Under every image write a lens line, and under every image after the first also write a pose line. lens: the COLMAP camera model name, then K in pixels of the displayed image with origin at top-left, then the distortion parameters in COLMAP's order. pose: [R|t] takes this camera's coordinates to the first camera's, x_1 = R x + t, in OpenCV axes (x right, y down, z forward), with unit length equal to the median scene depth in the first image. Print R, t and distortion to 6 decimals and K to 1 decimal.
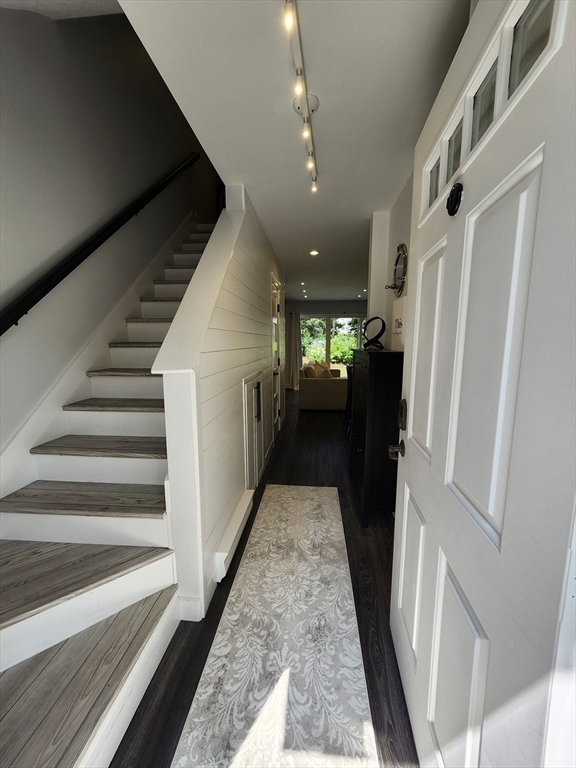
lens RADIAL K [[303.0, 0, 290.1], [0, 303.0, 389.0], [0, 0, 1]] dist [0.005412, -0.002058]
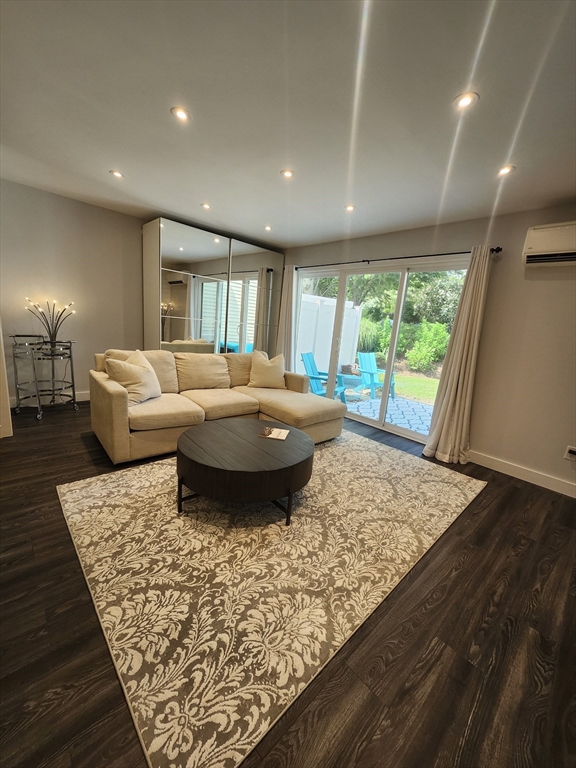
lens RADIAL K [[303.0, 0, 288.0], [0, 303.0, 380.0], [0, 0, 1]] dist [0.005412, -0.002058]
pose [[-0.732292, -0.202618, 0.650149, -0.769903], [0.024398, 0.946292, 0.322392, -0.201615], [-0.680553, 0.251947, -0.688019, 1.374049]]
